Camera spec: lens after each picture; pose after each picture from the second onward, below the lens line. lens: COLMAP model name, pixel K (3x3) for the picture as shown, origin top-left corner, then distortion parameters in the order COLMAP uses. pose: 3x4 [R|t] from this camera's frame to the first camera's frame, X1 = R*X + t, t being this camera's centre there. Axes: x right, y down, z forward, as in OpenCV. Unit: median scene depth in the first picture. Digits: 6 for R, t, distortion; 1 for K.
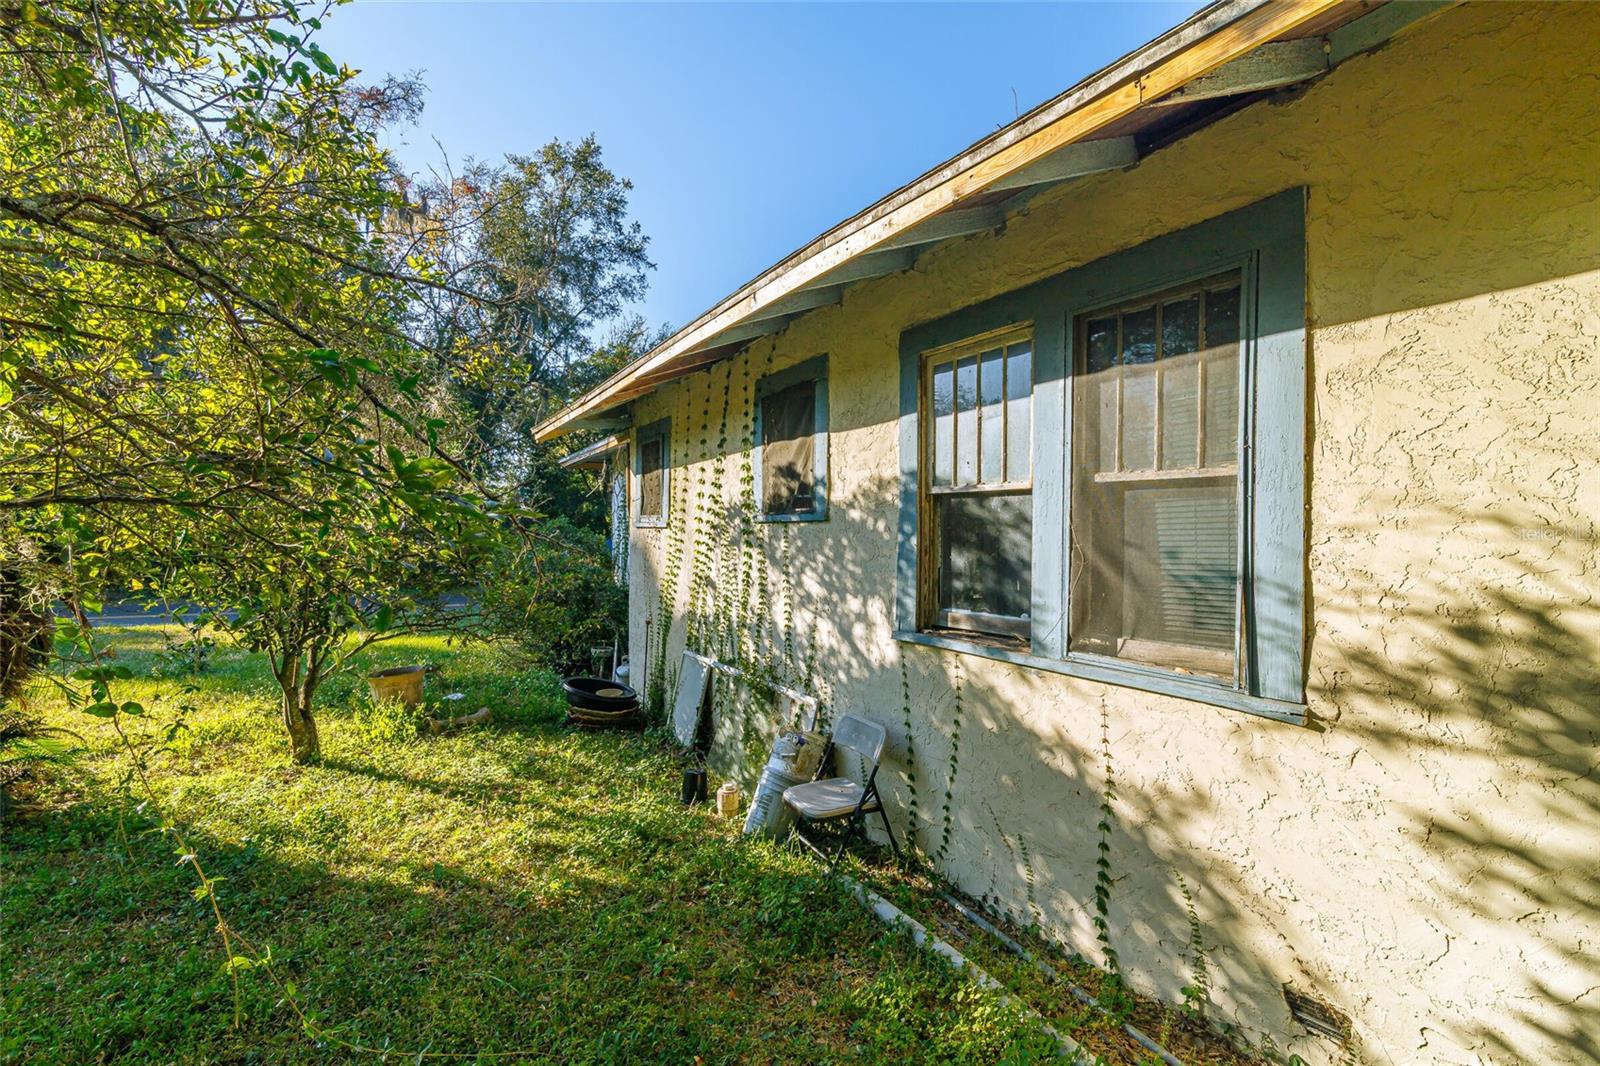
lens RADIAL K [[723.8, 0, 801.2], [0, 723.8, 524.3], [0, 0, 1]] dist [0.000111, -0.000779]
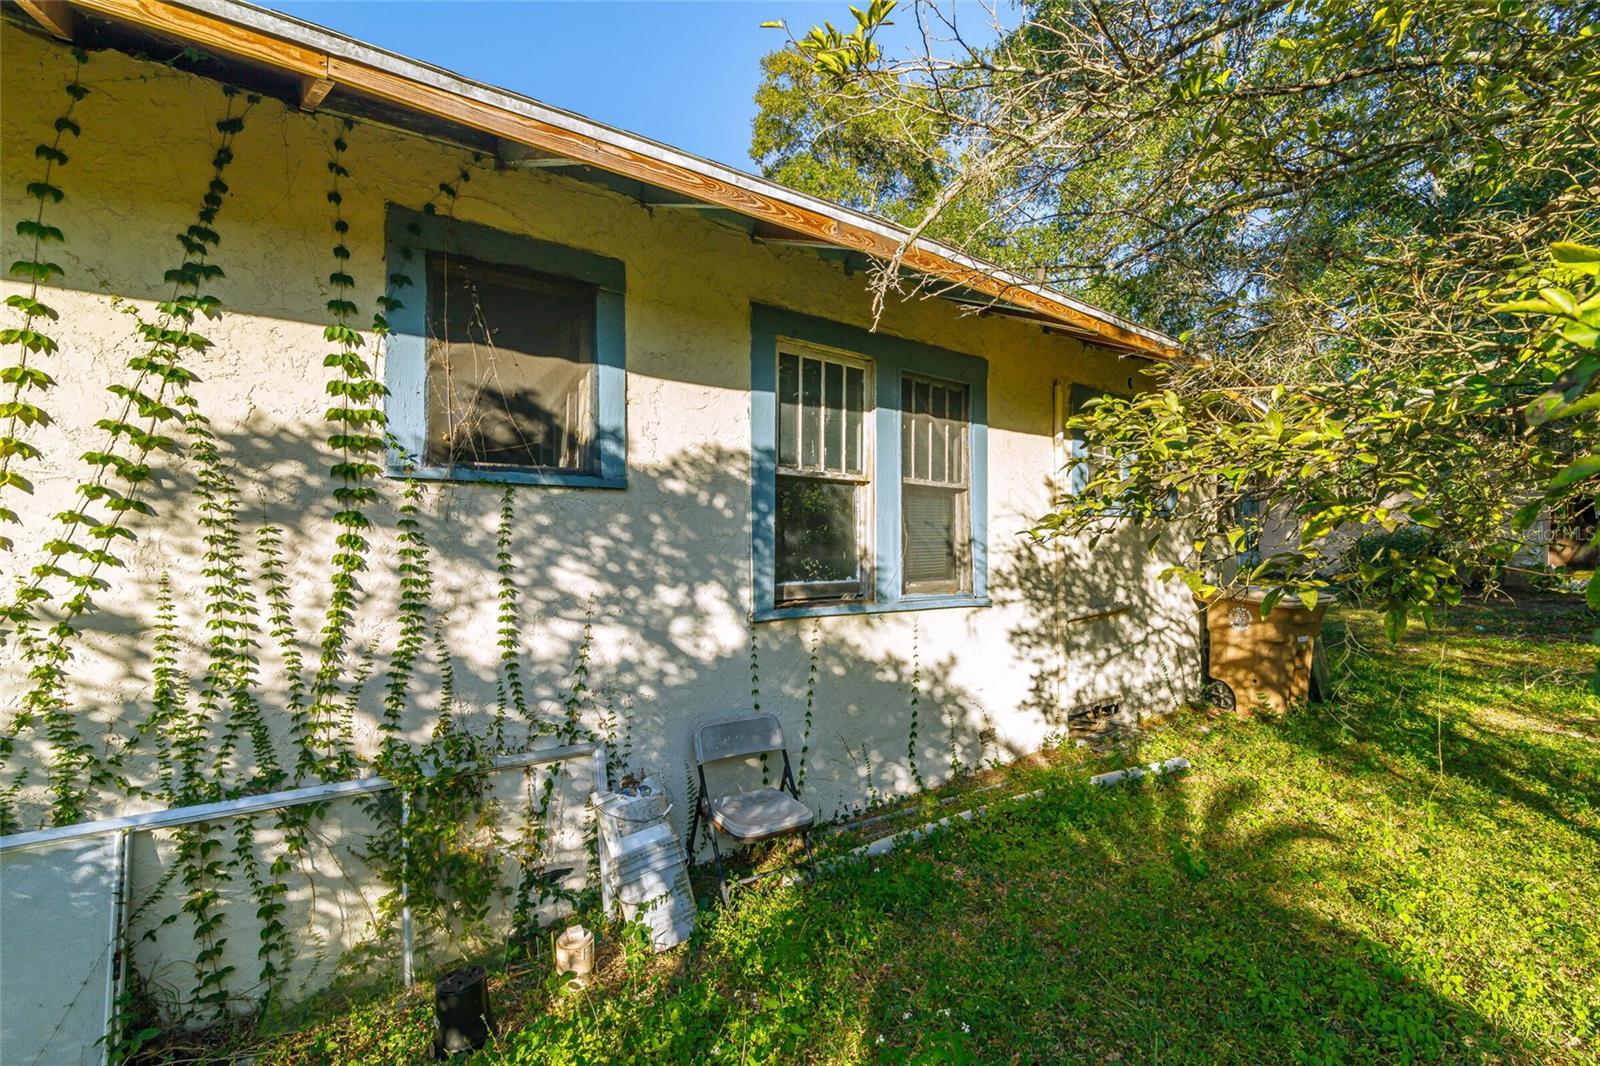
lens RADIAL K [[723.8, 0, 795.6], [0, 723.8, 530.5], [0, 0, 1]] dist [0.000111, -0.000779]
pose [[-0.104690, 0.015704, 0.994381, -0.772067], [-0.014631, 0.999743, -0.017329, 0.050548], [-0.994397, -0.016363, -0.104433, 0.975583]]
